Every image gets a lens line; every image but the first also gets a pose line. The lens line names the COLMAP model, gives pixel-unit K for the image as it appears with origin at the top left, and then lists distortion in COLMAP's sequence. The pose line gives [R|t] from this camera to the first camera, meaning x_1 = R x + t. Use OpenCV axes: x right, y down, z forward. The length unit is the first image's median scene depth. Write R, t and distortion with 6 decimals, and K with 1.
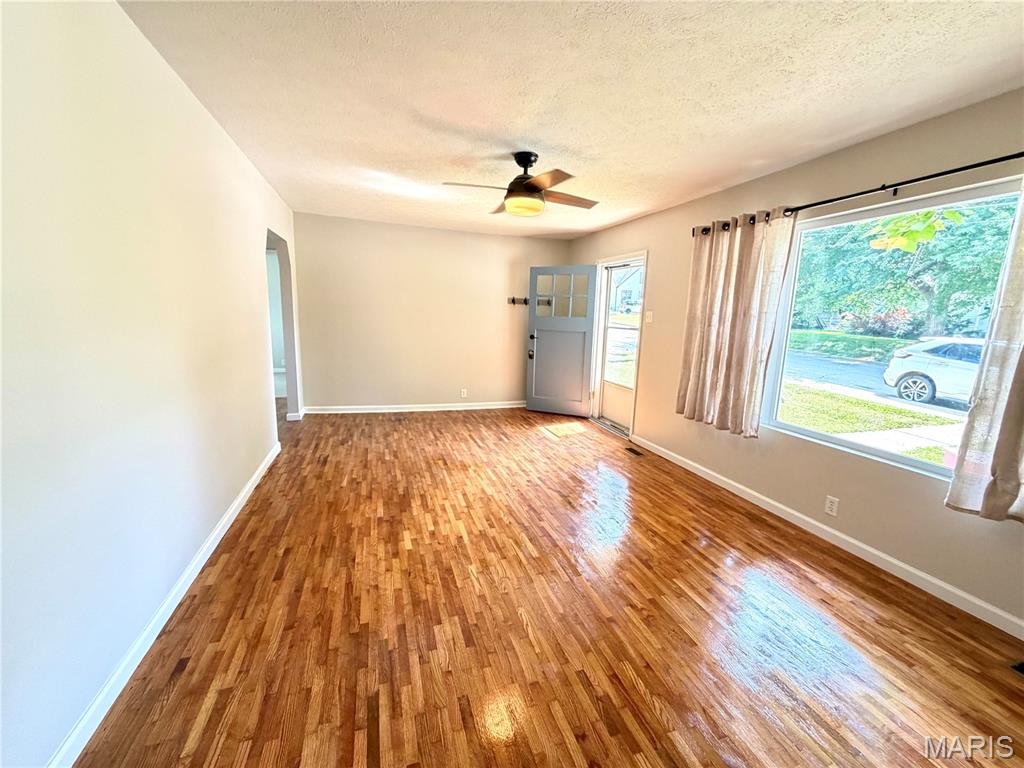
lens RADIAL K [[408.7, 0, 510.0], [0, 408.7, 383.2], [0, 0, 1]] dist [-0.000664, -0.000968]
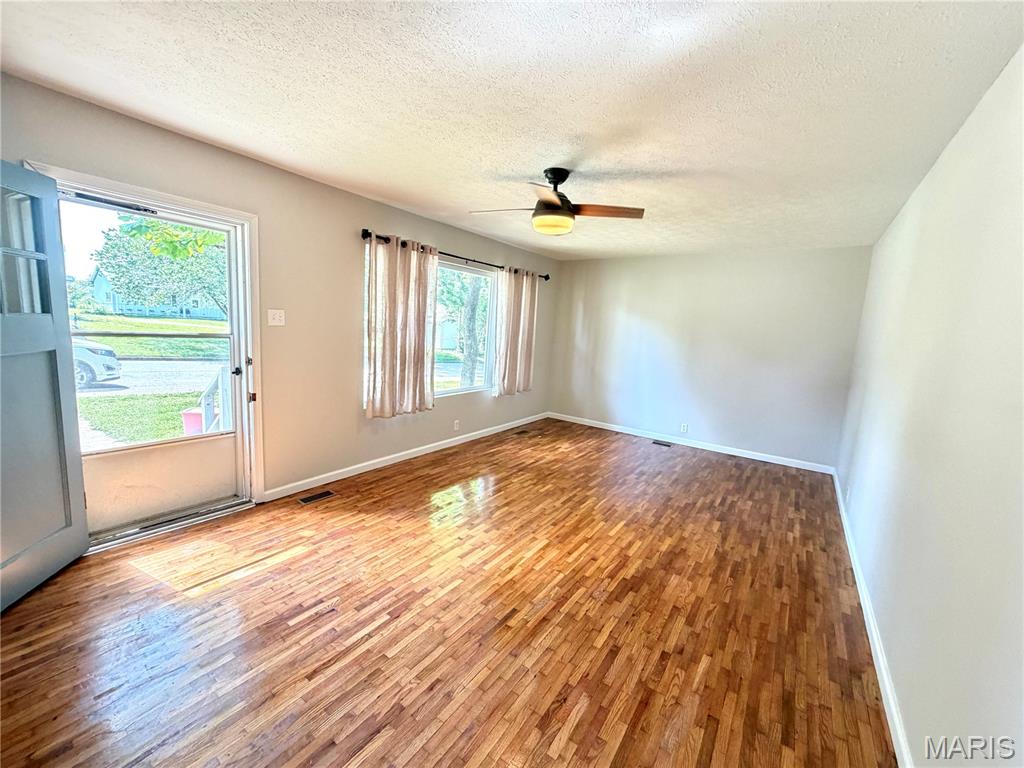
lens RADIAL K [[408.7, 0, 507.9], [0, 408.7, 381.4], [0, 0, 1]] dist [-0.000664, -0.000968]
pose [[-0.586573, -0.178549, 0.789970, -0.679398], [0.057331, 0.963795, 0.260407, -0.315918], [-0.807865, 0.198038, -0.555100, 1.589462]]
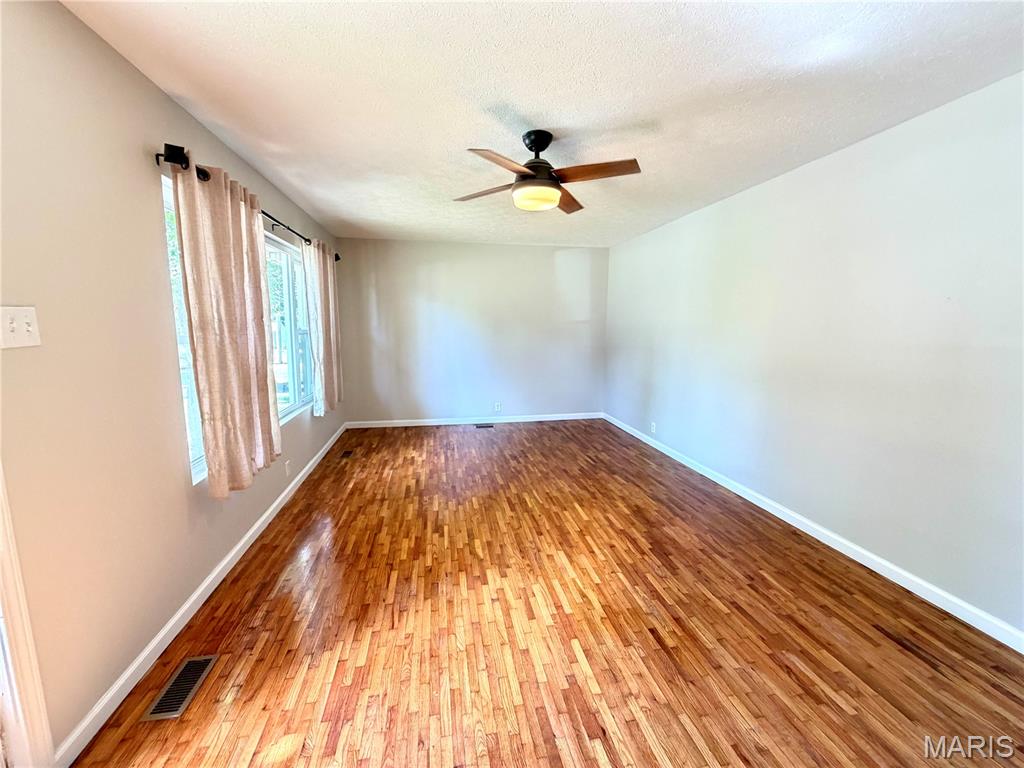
lens RADIAL K [[408.7, 0, 508.5], [0, 408.7, 384.2], [0, 0, 1]] dist [-0.000664, -0.000968]
pose [[-0.989678, -0.057974, 0.131058, -0.035946], [-0.014037, 0.949338, 0.313944, -0.314922], [-0.142619, 0.308864, -0.940353, 1.782442]]
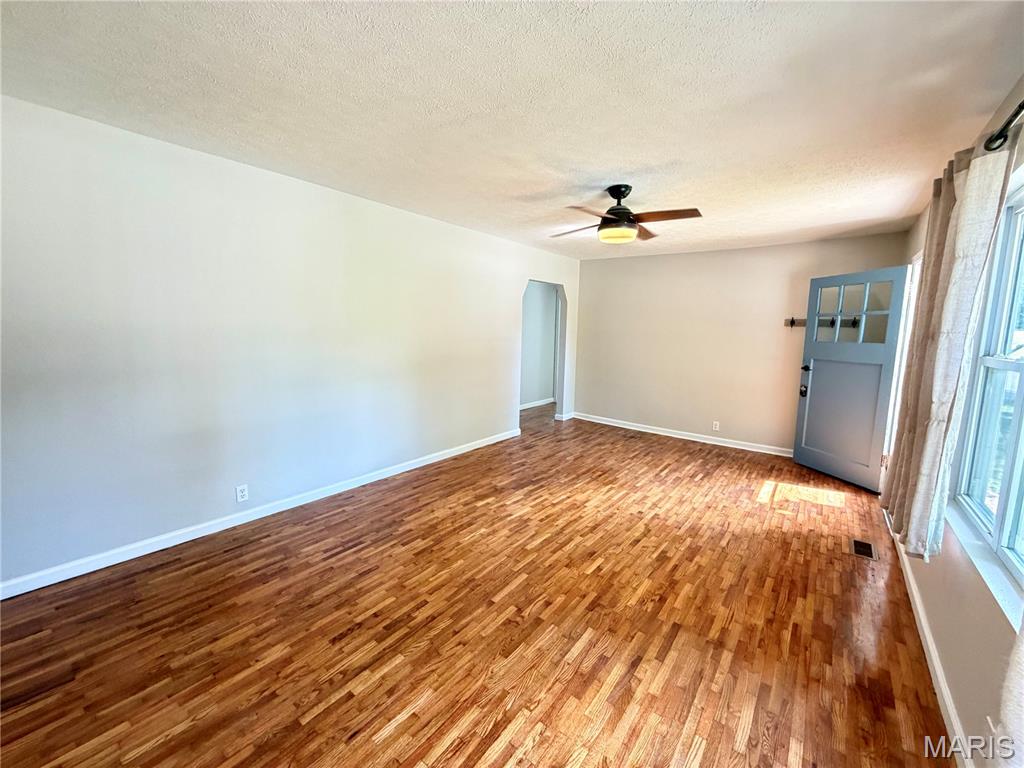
lens RADIAL K [[408.7, 0, 507.0], [0, 408.7, 381.5], [0, 0, 1]] dist [-0.000664, -0.000968]
pose [[0.549931, 0.085673, -0.830804, 0.739706], [-0.142004, 0.989833, 0.008076, -0.028068], [0.823049, 0.113536, 0.556506, 0.214010]]
